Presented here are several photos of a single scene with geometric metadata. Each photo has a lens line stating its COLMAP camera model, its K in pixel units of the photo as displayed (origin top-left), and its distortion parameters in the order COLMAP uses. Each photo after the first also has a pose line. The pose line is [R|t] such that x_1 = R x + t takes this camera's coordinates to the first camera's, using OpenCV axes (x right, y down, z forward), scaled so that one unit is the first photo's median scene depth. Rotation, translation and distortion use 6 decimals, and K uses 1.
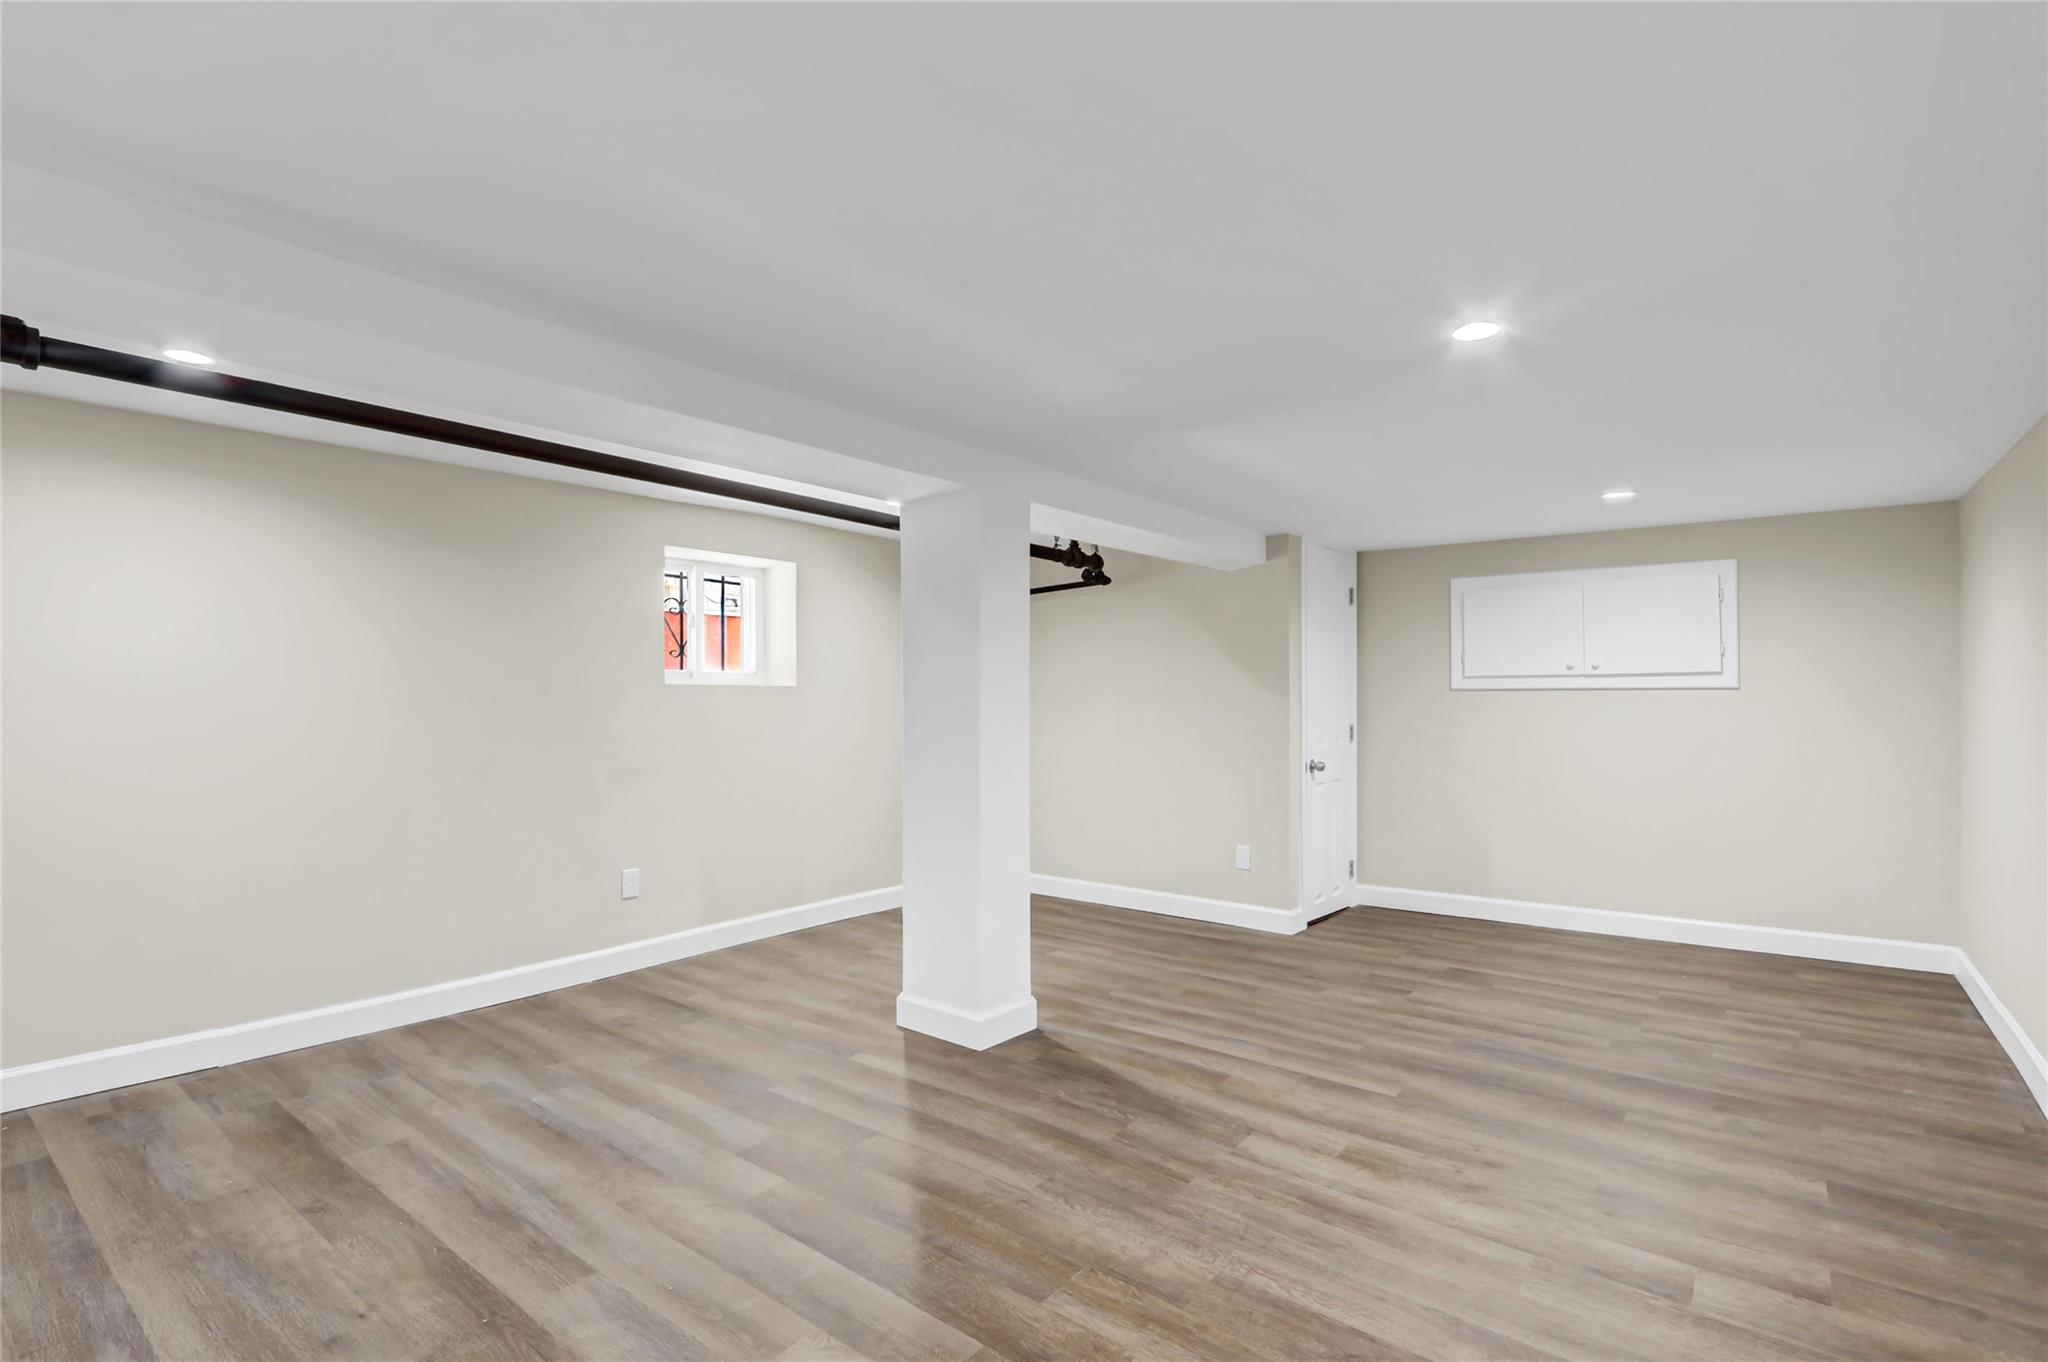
lens RADIAL K [[967.9, 0, 983.8], [0, 967.9, 684.6], [0, 0, 1]] dist [-0.016849, 0.000793]
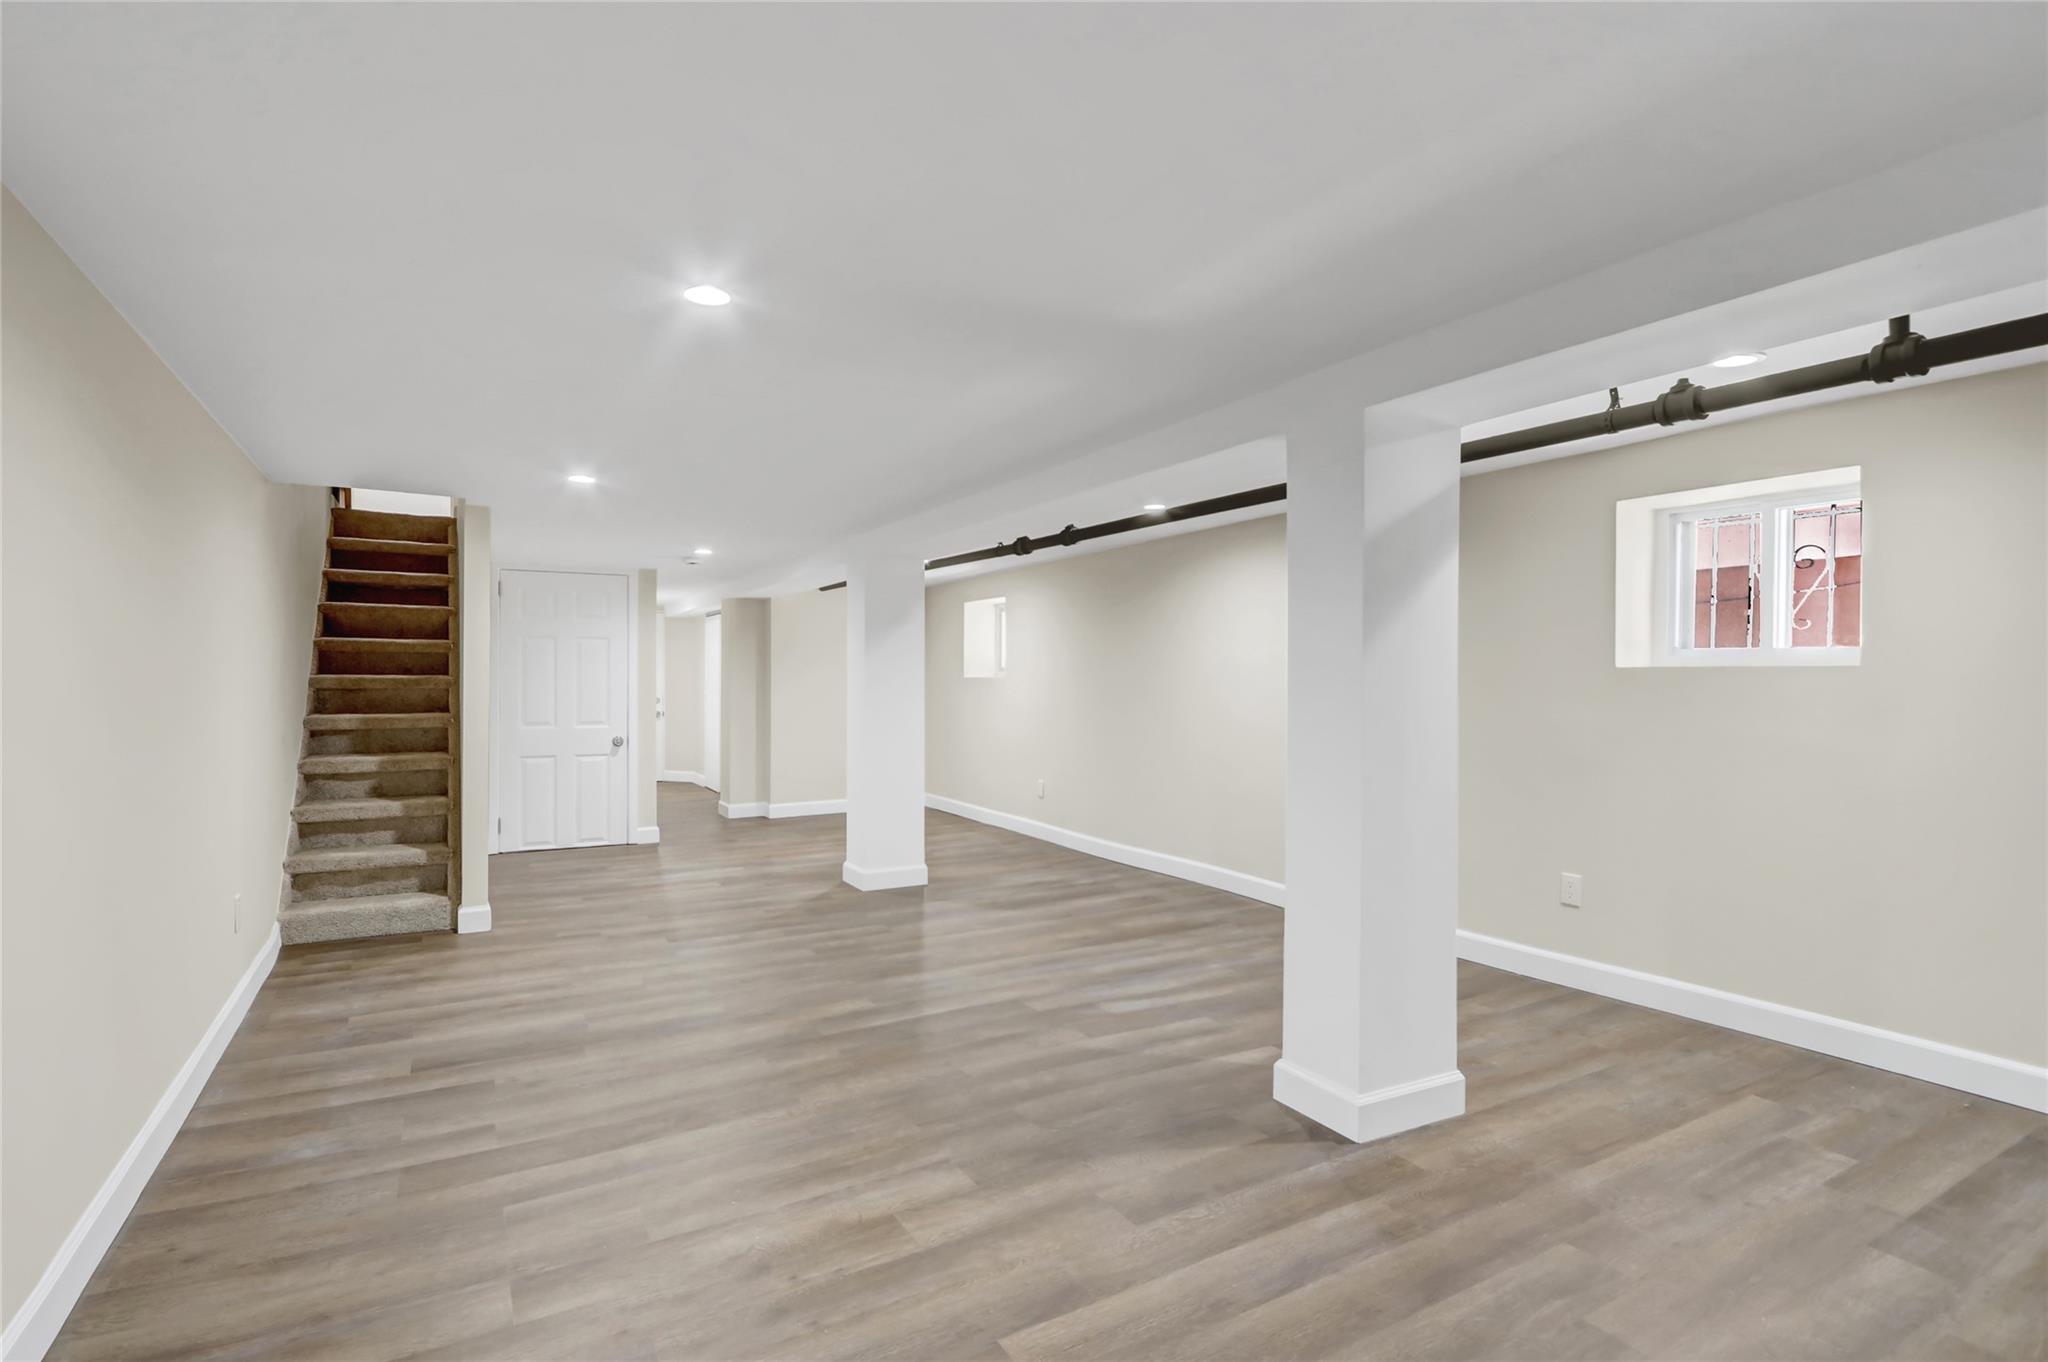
lens RADIAL K [[967.9, 0, 983.8], [0, 967.9, 684.6], [0, 0, 1]] dist [-0.016849, 0.000793]
pose [[-0.359146, 0.004221, -0.933272, 1.082933], [0.006143, 0.999979, 0.002159, 0.014877], [0.933261, -0.004958, -0.359164, 1.319701]]
